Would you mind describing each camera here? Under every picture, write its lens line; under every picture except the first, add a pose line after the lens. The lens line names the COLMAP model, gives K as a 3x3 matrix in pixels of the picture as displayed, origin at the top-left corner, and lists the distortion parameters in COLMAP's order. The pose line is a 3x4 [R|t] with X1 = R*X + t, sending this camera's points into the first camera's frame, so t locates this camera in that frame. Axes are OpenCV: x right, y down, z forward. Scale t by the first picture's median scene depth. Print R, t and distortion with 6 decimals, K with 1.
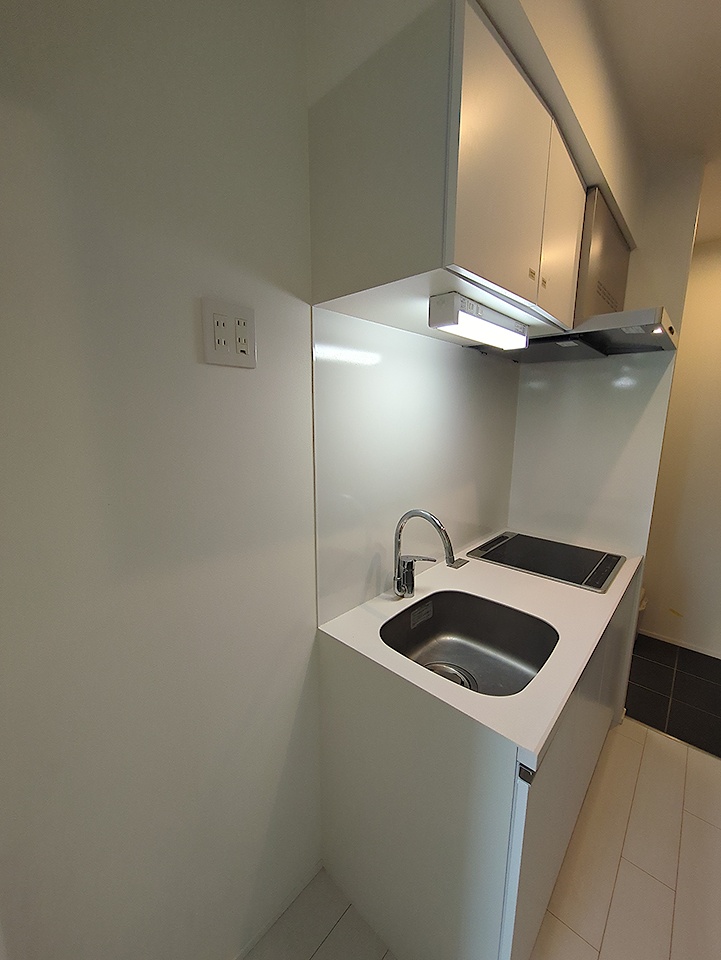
lens RADIAL K [[376.3, 0, 360.5], [0, 376.3, 480.0], [0, 0, 1]] dist [0.000882, 0.000153]
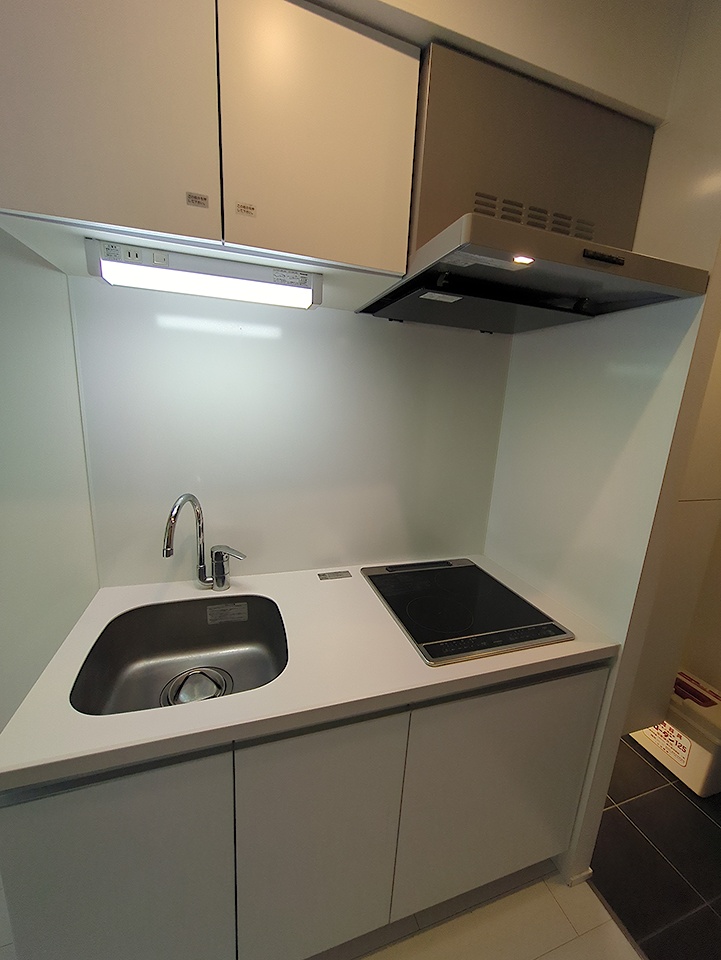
lens RADIAL K [[383.0, 0, 360.5], [0, 383.0, 480.0], [0, 0, 1]] dist [-0.000640, -0.000142]
pose [[0.875537, 0.149137, -0.459557, 0.840734], [-0.136495, 0.988771, 0.060834, -0.061284], [0.463470, 0.009465, 0.886062, 0.337123]]
